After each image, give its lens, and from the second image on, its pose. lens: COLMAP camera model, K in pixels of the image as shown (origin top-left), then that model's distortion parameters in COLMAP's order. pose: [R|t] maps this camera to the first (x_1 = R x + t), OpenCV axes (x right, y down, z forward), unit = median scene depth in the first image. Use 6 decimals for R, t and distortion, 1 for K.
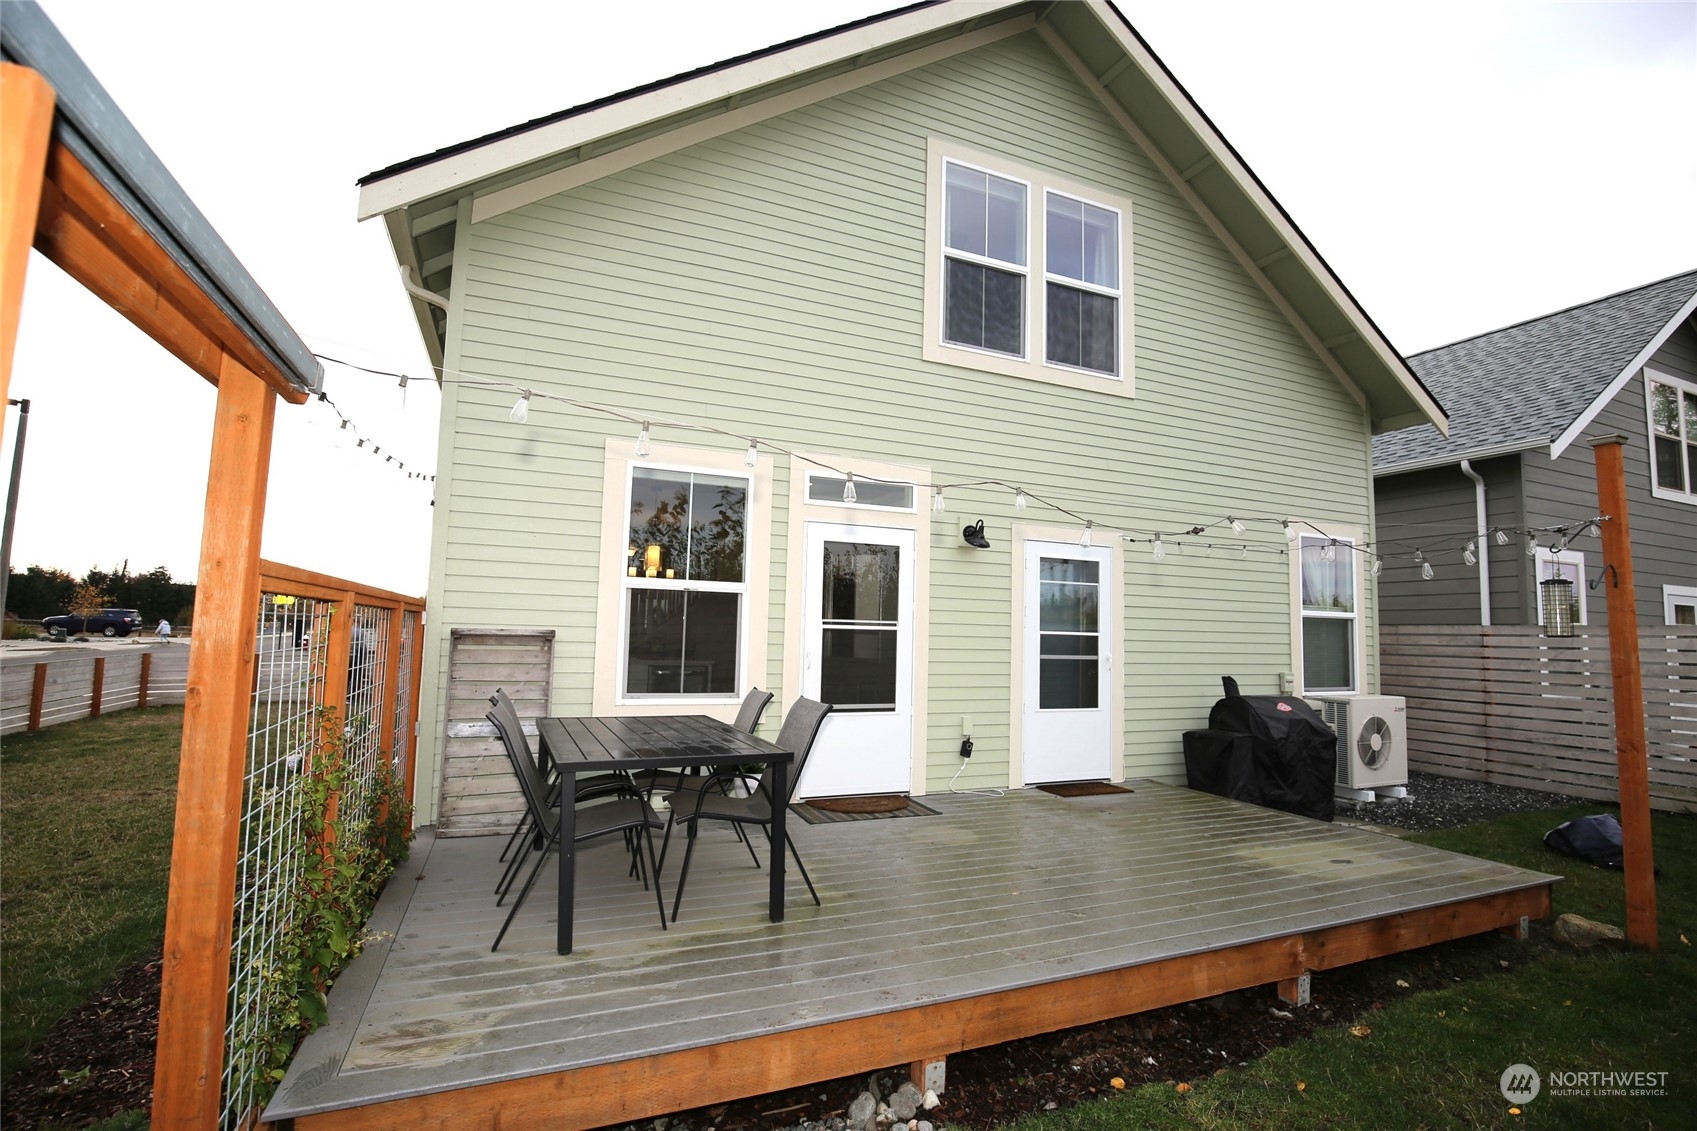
lens RADIAL K [[772.0, 0, 846.8], [0, 772.0, 567.8], [0, 0, 1]] dist [-0.032535, 0.000075]
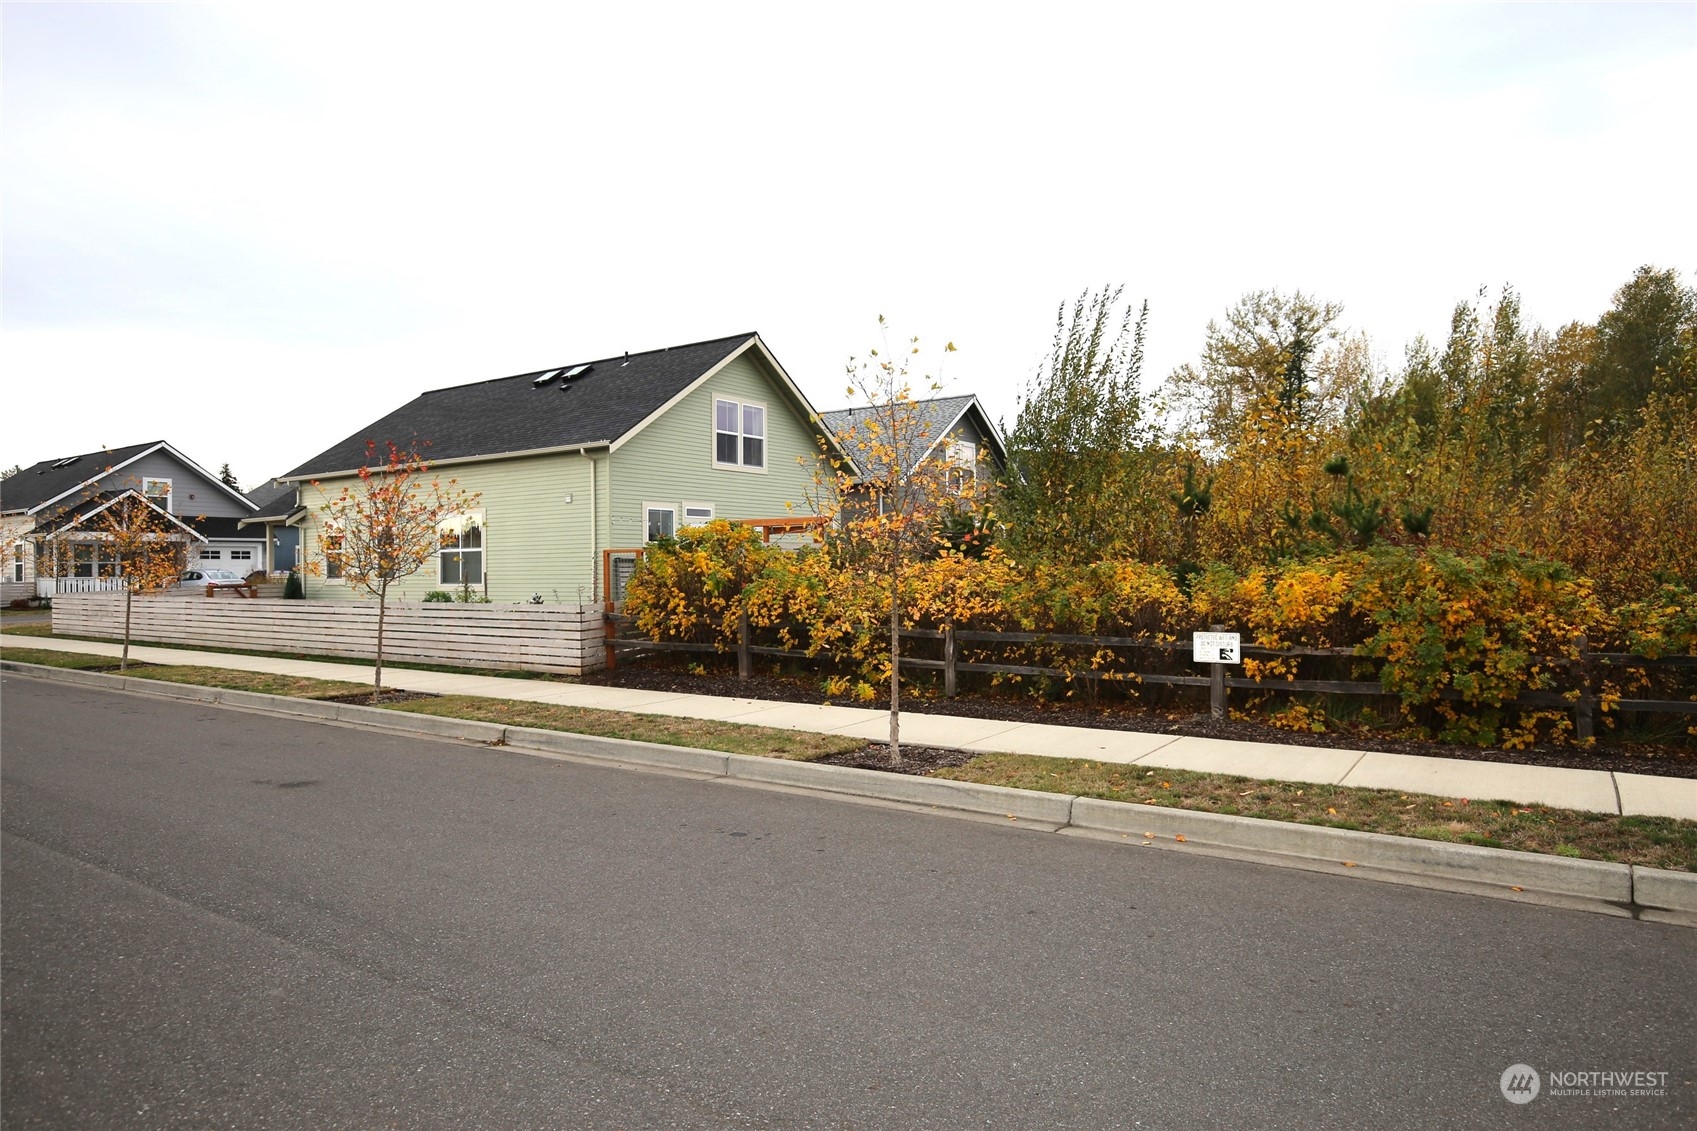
lens RADIAL K [[1016.6, 0, 848.5], [0, 1016.6, 565.5], [0, 0, 1]] dist [-0.000949, 0.000450]
pose [[0.838264, -0.031276, 0.544367, -1.573167], [-0.015958, 0.996519, 0.081826, -0.210170], [-0.545031, -0.077279, 0.834847, -2.572332]]
